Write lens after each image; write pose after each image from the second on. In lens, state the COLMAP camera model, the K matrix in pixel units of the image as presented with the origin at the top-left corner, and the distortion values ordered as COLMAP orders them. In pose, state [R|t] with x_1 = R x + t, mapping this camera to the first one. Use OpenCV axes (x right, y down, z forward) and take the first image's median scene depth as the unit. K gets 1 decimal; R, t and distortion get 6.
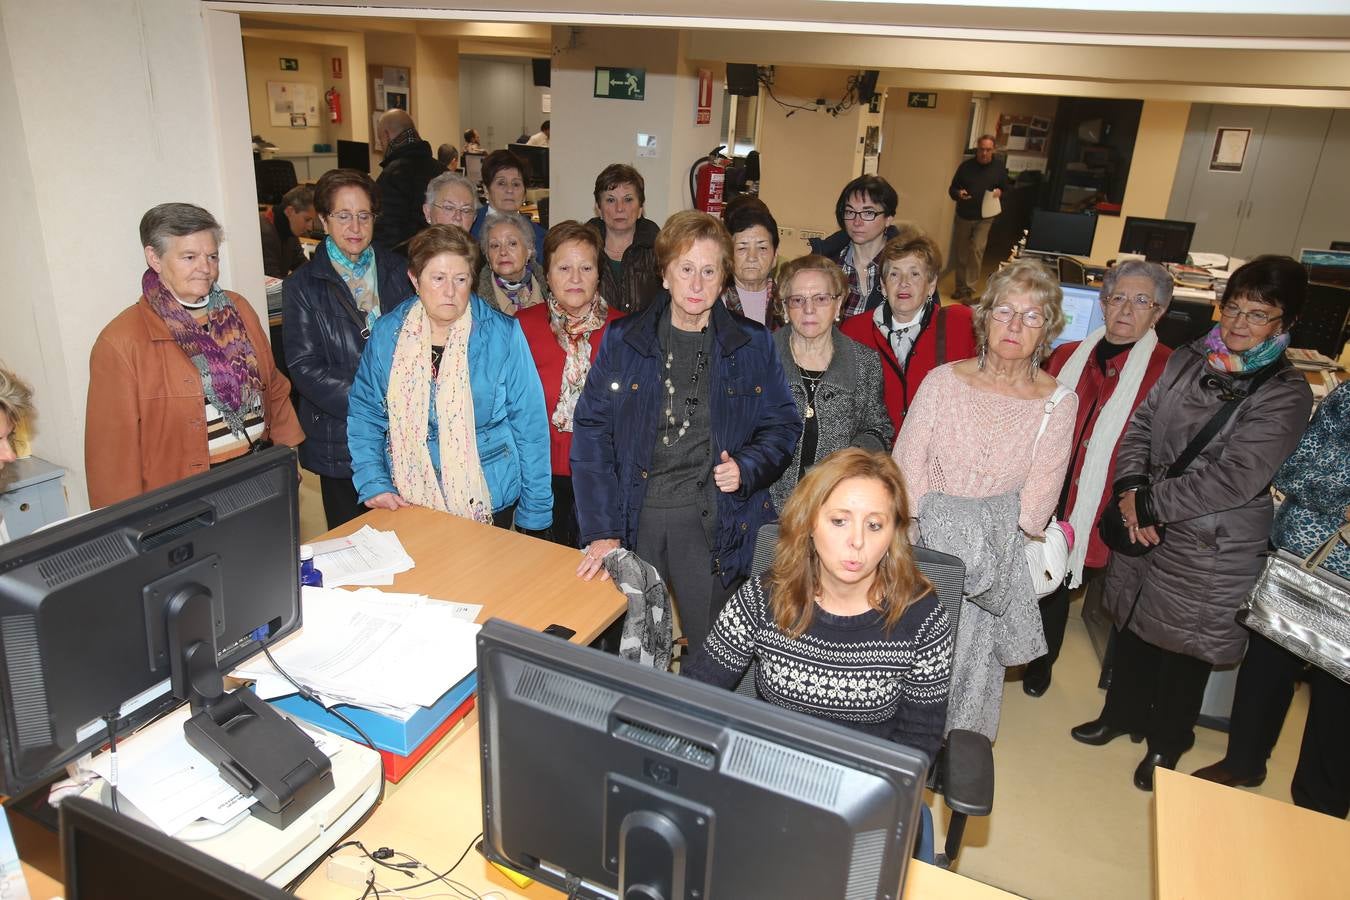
lens RADIAL K [[921.7, 0, 697.0], [0, 921.7, 481.6], [0, 0, 1]] dist [-0.003583, 0.001121]
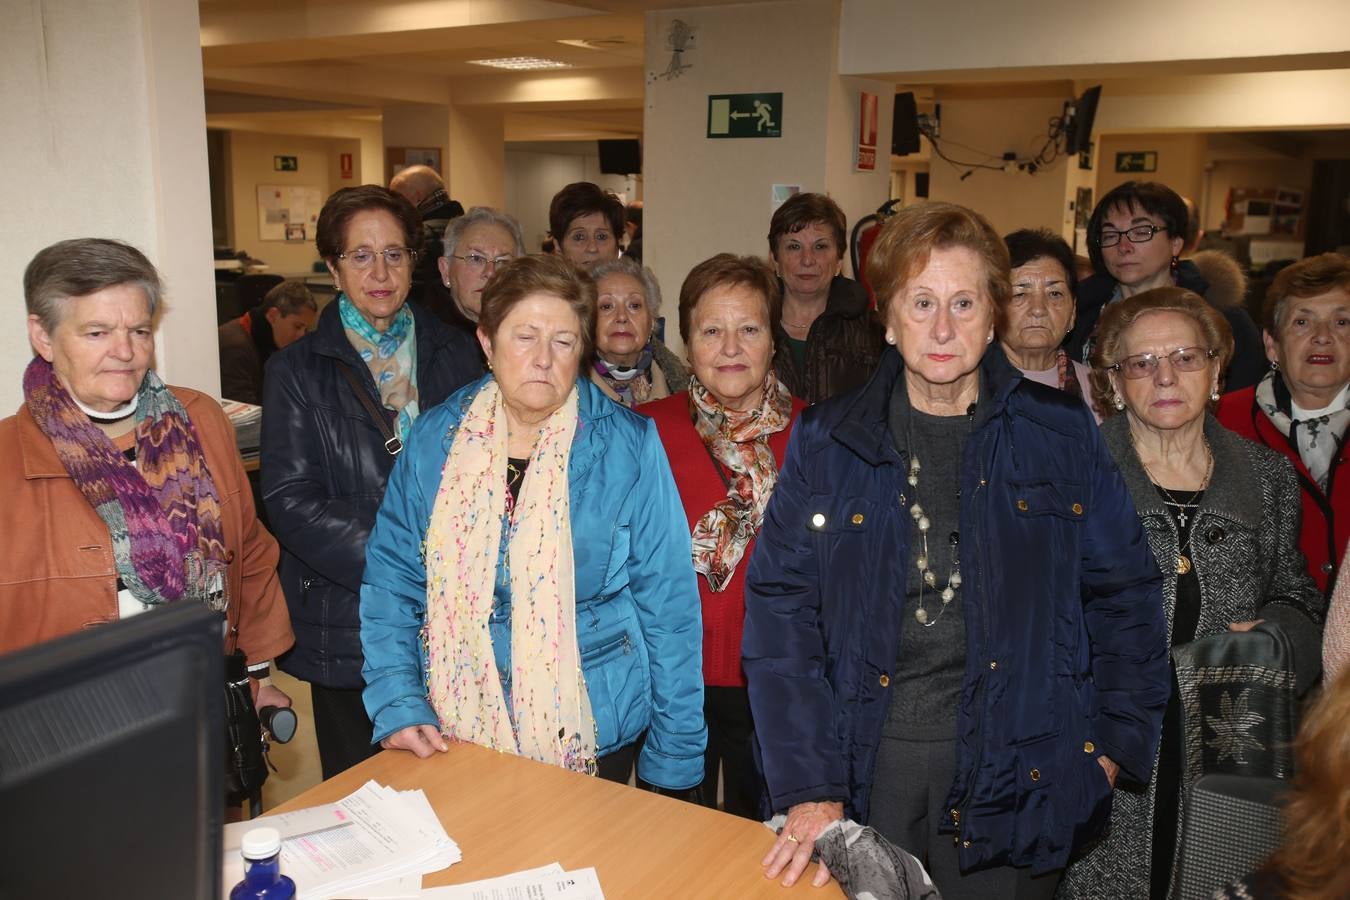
lens RADIAL K [[1282.5, 0, 675.0], [0, 1282.5, 450.0], [0, 0, 1]] dist [0.063489, -0.002768]
pose [[0.993988, -0.027530, -0.105973, -0.088648], [0.006149, 0.980383, -0.197006, 0.007868], [0.109317, 0.195169, 0.974658, 0.203356]]
